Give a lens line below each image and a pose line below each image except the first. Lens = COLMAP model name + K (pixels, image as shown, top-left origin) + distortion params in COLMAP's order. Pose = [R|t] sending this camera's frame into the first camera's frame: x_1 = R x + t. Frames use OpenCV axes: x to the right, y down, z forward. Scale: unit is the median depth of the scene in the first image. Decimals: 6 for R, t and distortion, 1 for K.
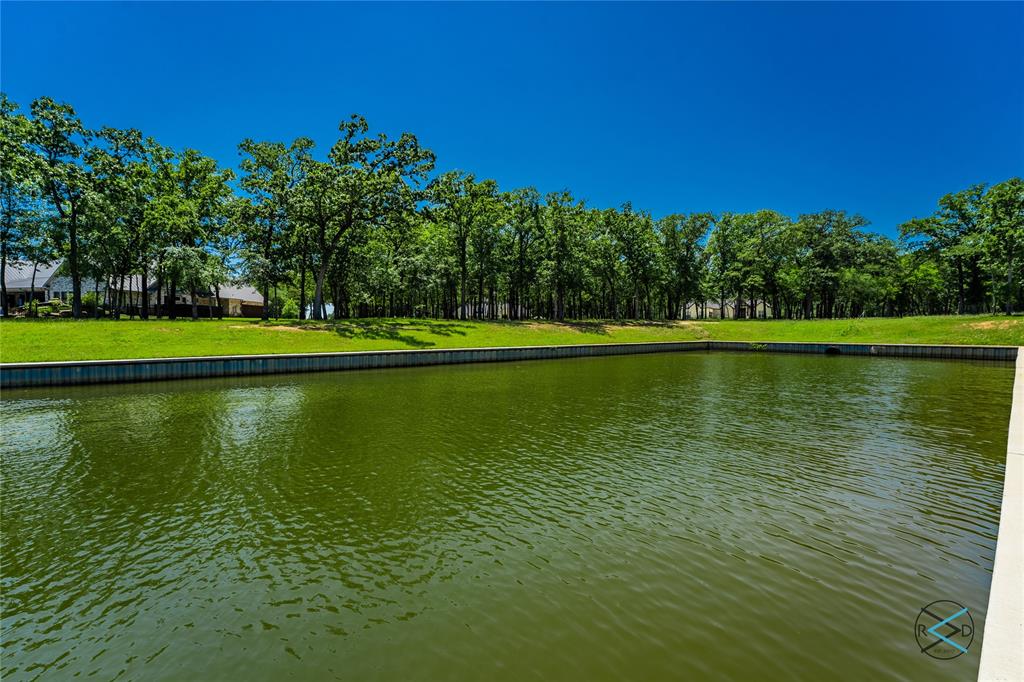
lens RADIAL K [[410.7, 0, 506.3], [0, 410.7, 335.1], [0, 0, 1]] dist [0.002225, -0.000261]
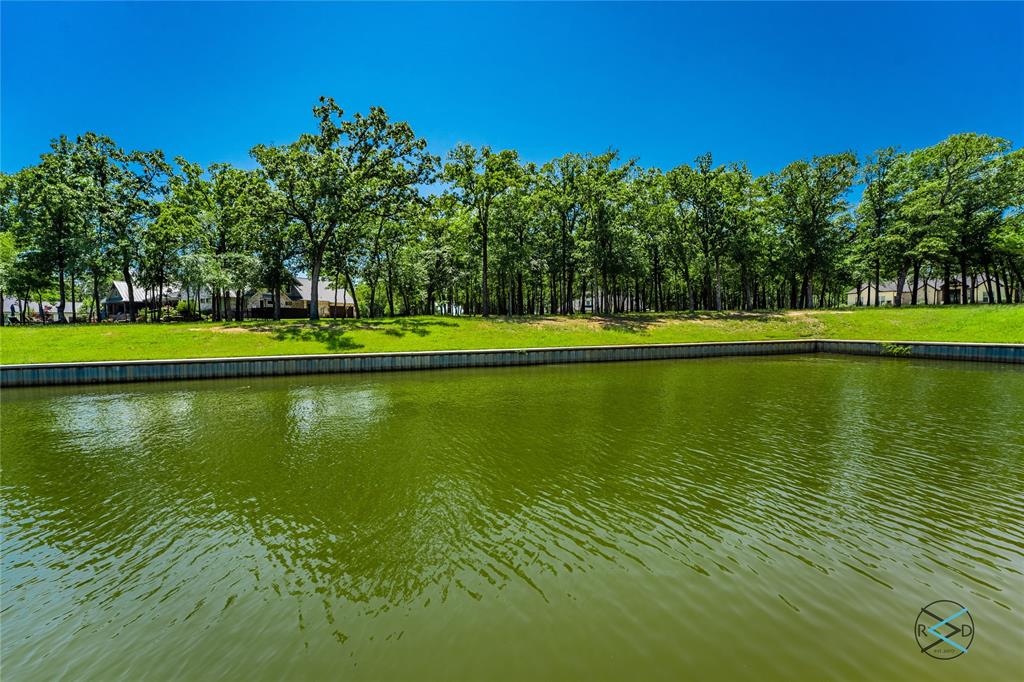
lens RADIAL K [[410.7, 0, 539.7], [0, 410.7, 327.4], [0, 0, 1]] dist [0.002225, -0.000261]
pose [[0.941635, -0.013516, -0.336365, 0.317073], [0.010527, 0.999887, -0.010711, -0.003907], [0.336472, 0.006545, 0.941671, 0.239215]]
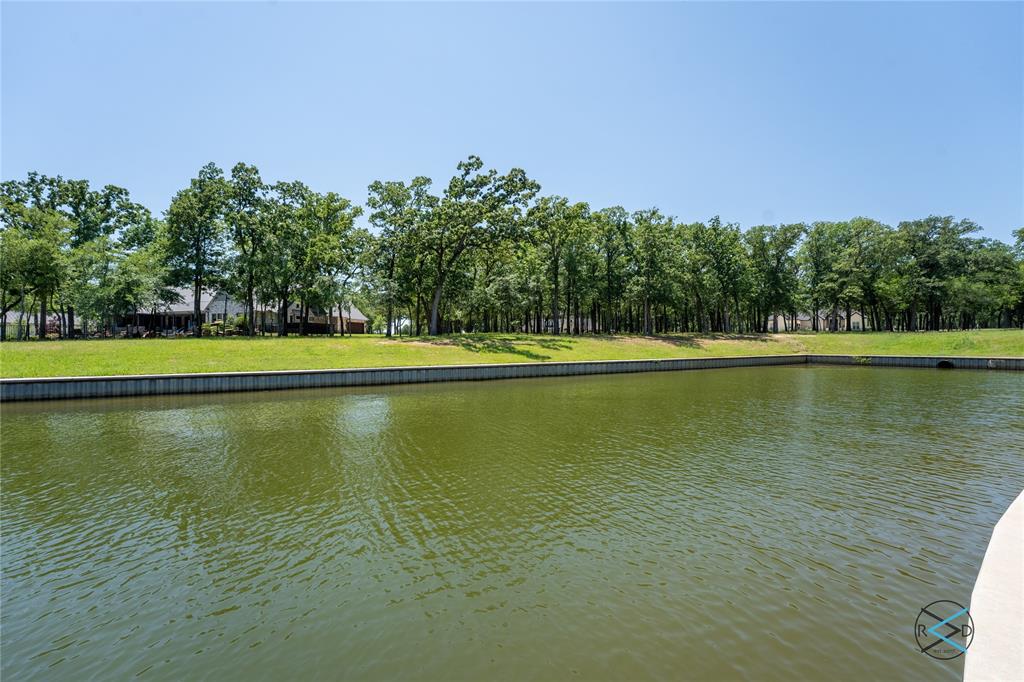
lens RADIAL K [[418.3, 0, 506.2], [0, 418.3, 339.0], [0, 0, 1]] dist [-0.025769, 0.001882]
pose [[0.990130, -0.005684, -0.140036, -0.088596], [0.002371, 0.999714, -0.023813, -0.000902], [0.140131, 0.023246, 0.989860, -0.087442]]
